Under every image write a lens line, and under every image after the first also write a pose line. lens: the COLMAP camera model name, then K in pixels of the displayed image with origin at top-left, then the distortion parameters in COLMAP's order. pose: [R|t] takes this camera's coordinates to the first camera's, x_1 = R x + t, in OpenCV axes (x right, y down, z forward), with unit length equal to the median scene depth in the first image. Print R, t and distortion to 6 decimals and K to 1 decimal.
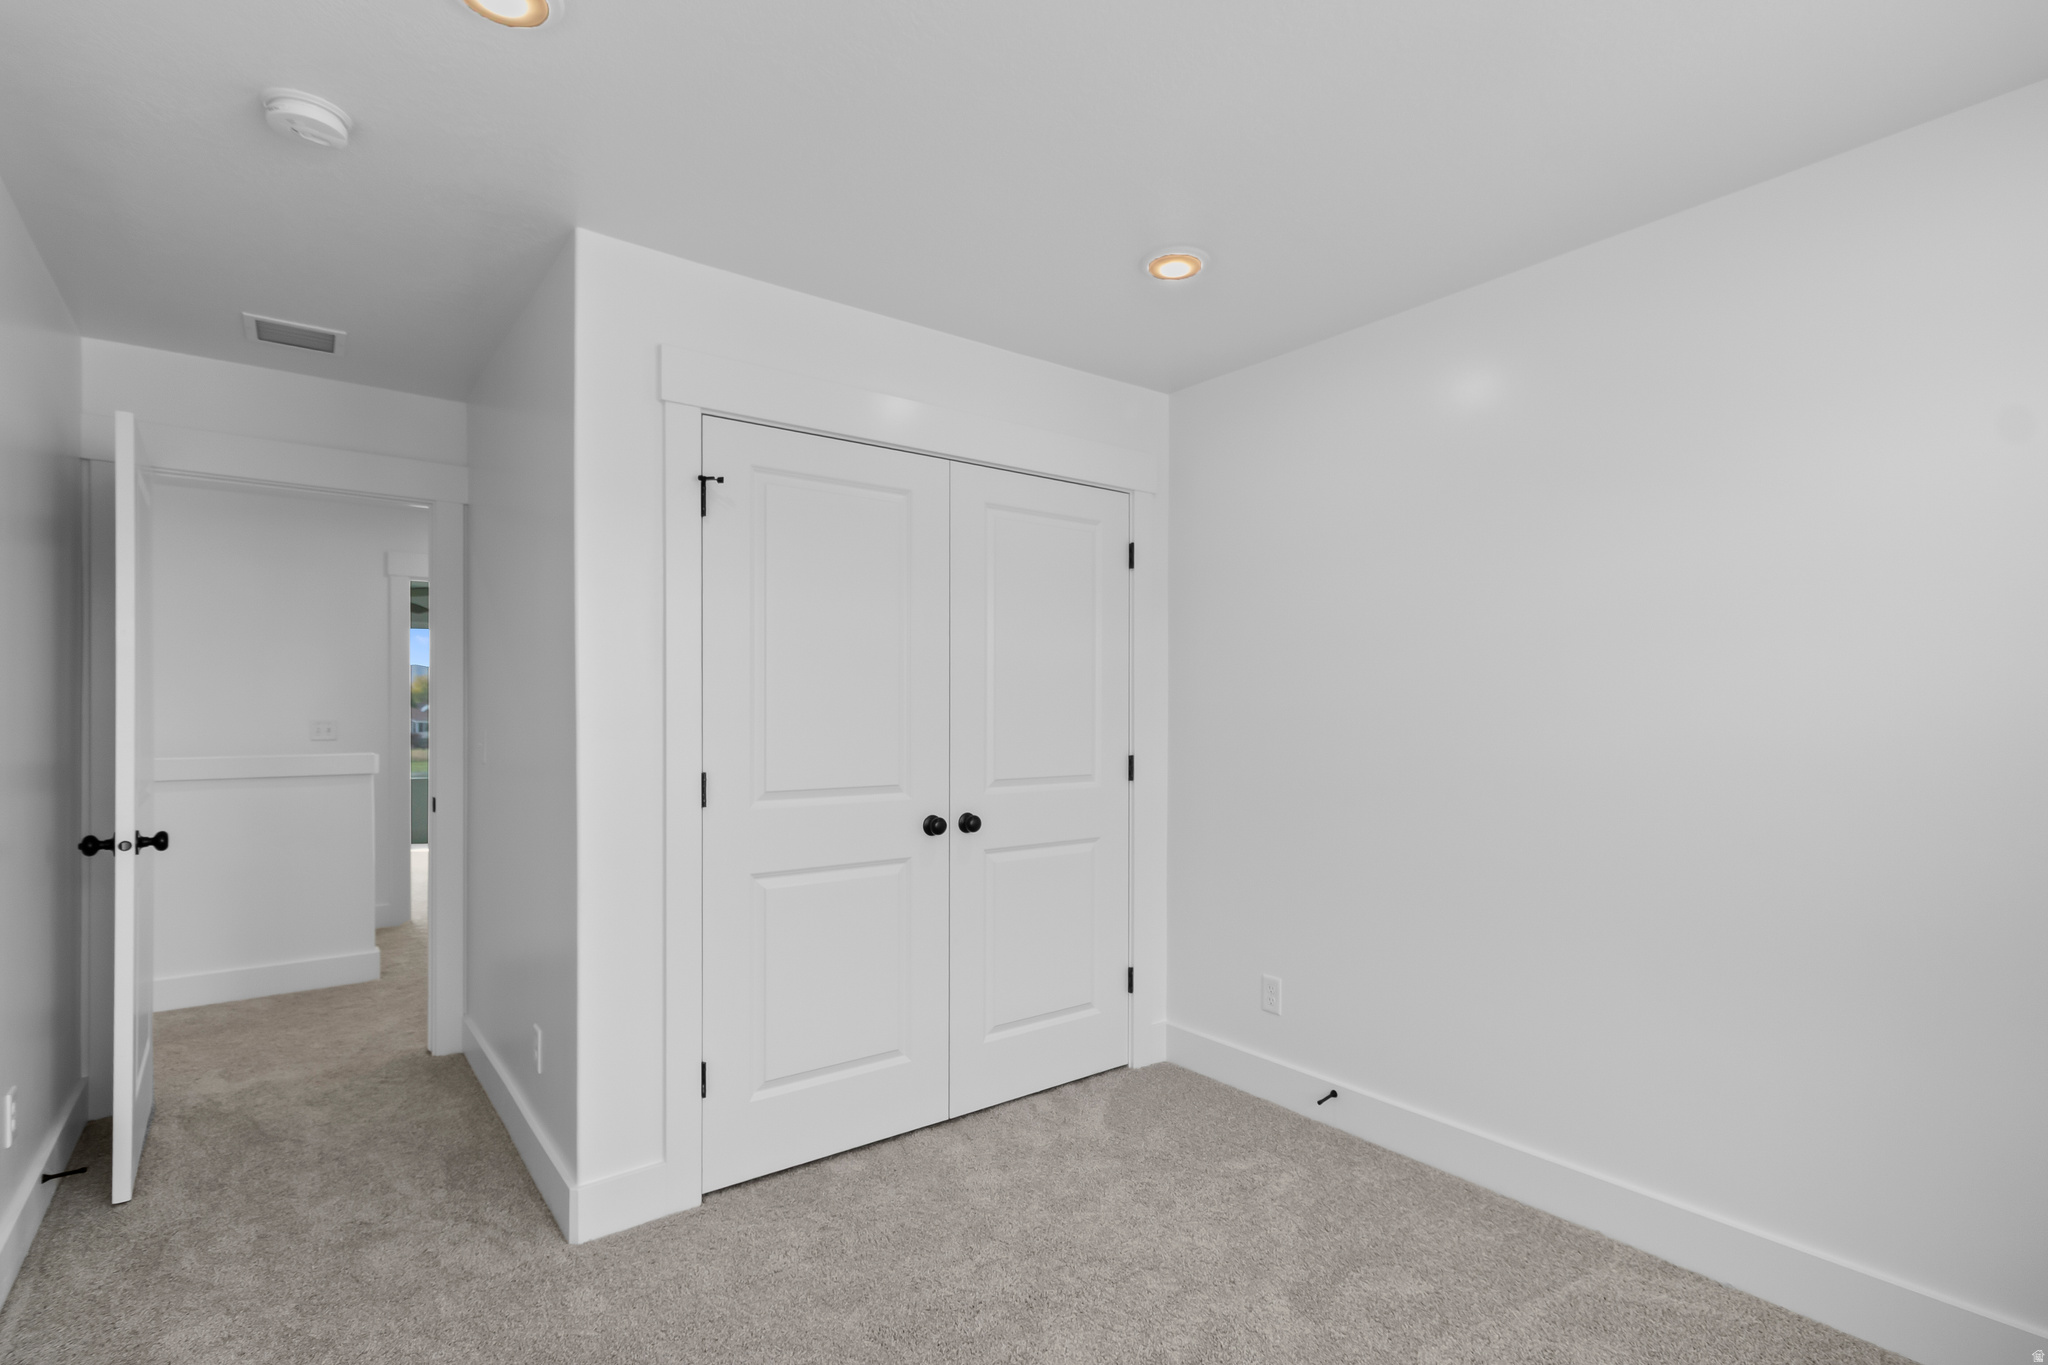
lens RADIAL K [[956.4, 0, 1026.8], [0, 956.4, 716.4], [0, 0, 1]] dist [-0.000207, -0.000026]
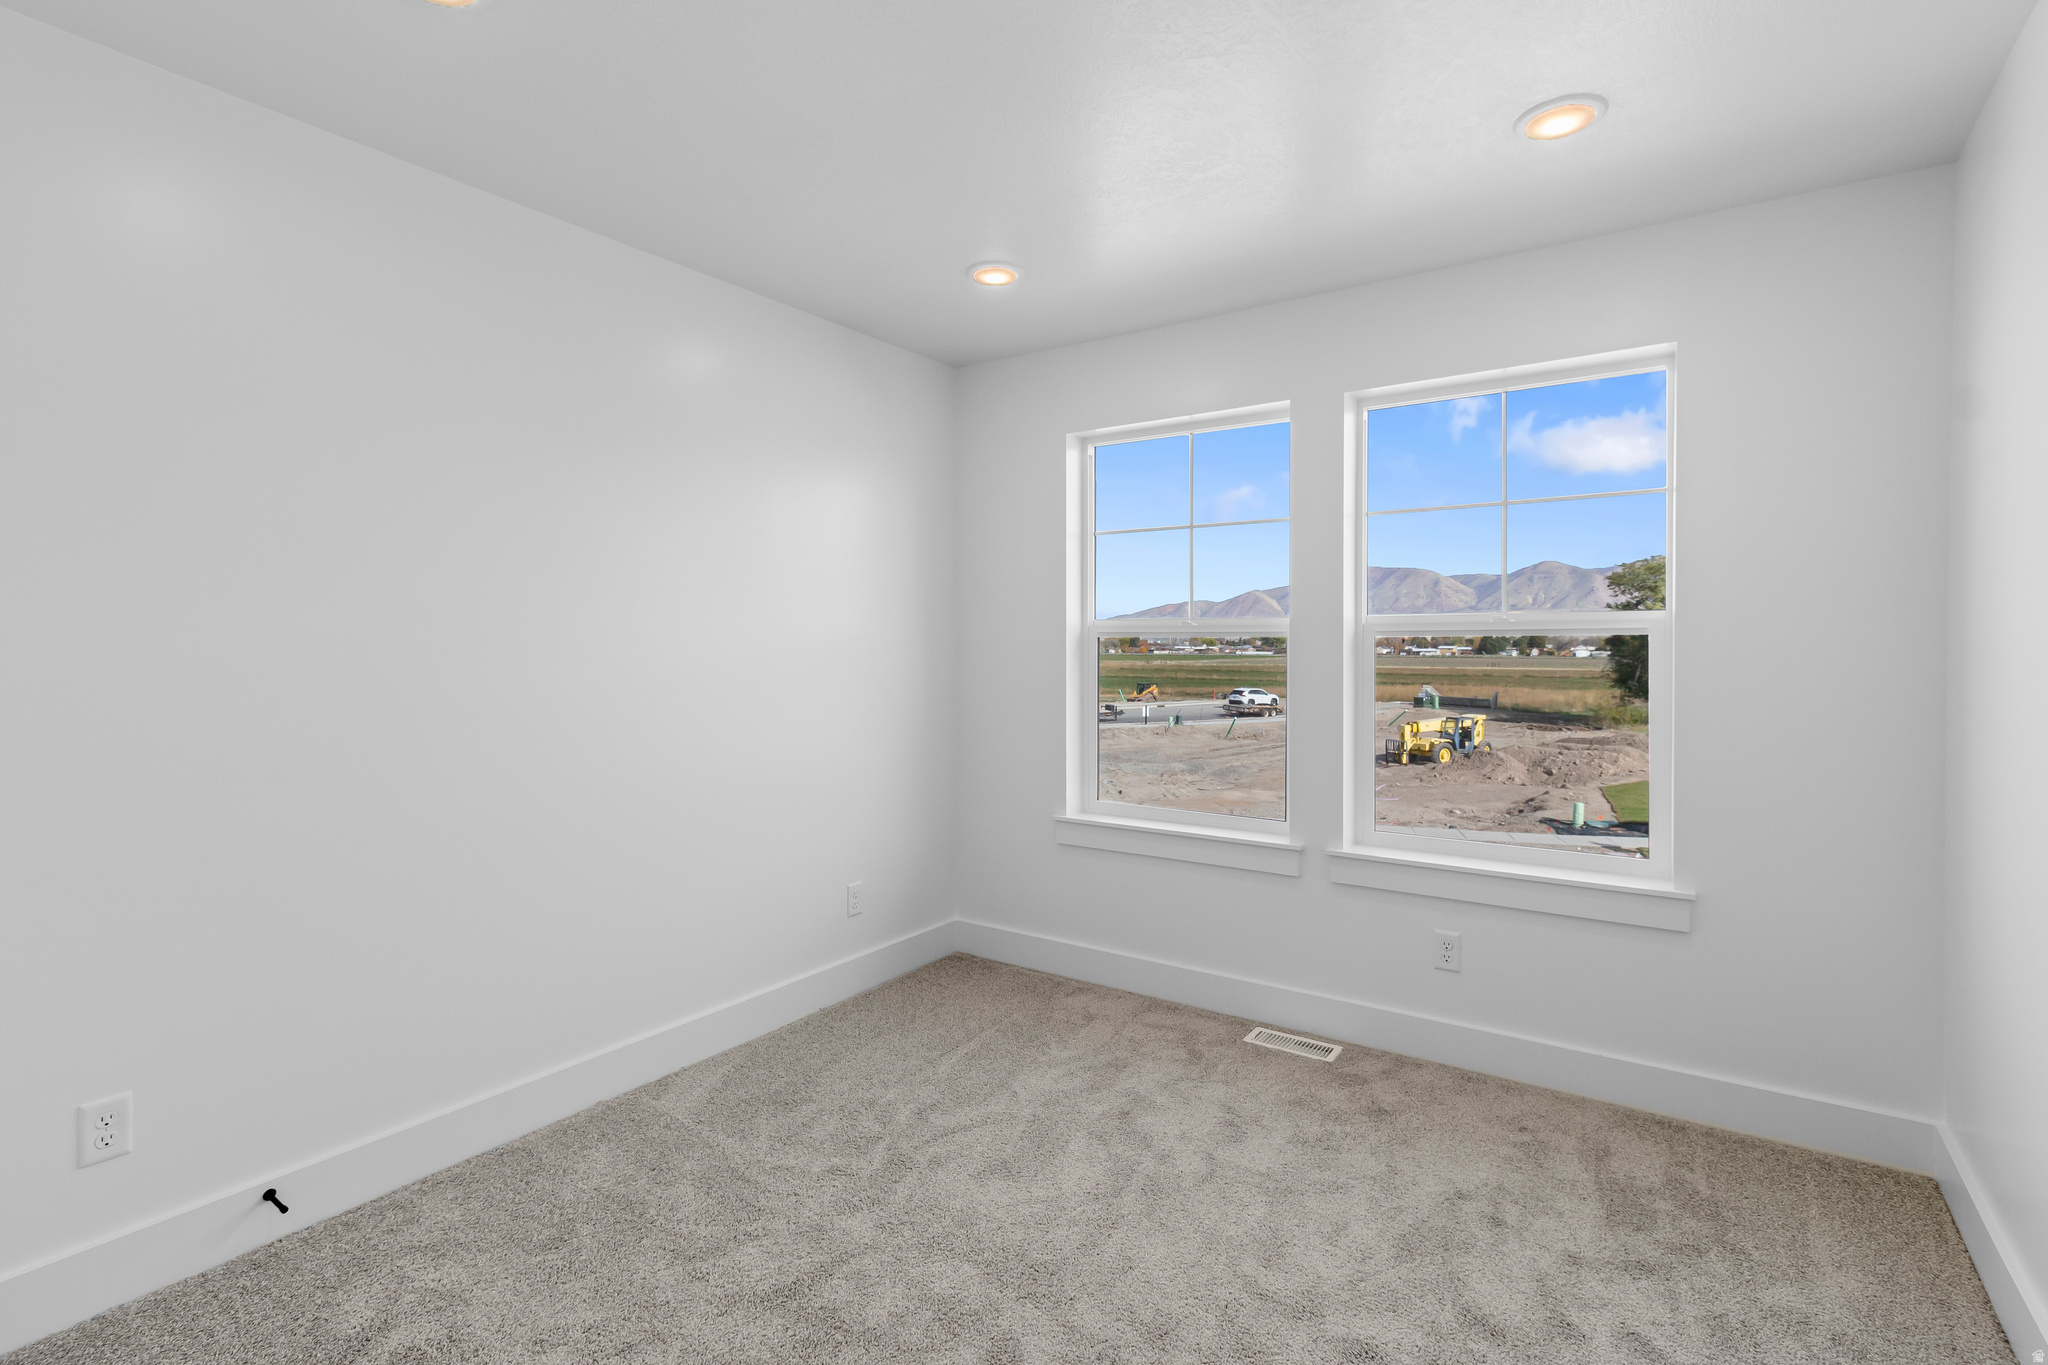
lens RADIAL K [[942.4, 0, 1035.6], [0, 942.4, 681.8], [0, 0, 1]] dist [0.003032, 0.000206]
pose [[-0.329821, -0.022959, 0.943764, -0.397968], [0.003571, 0.999667, 0.025567, 0.004372], [-0.944037, 0.011803, -0.329629, 0.548382]]
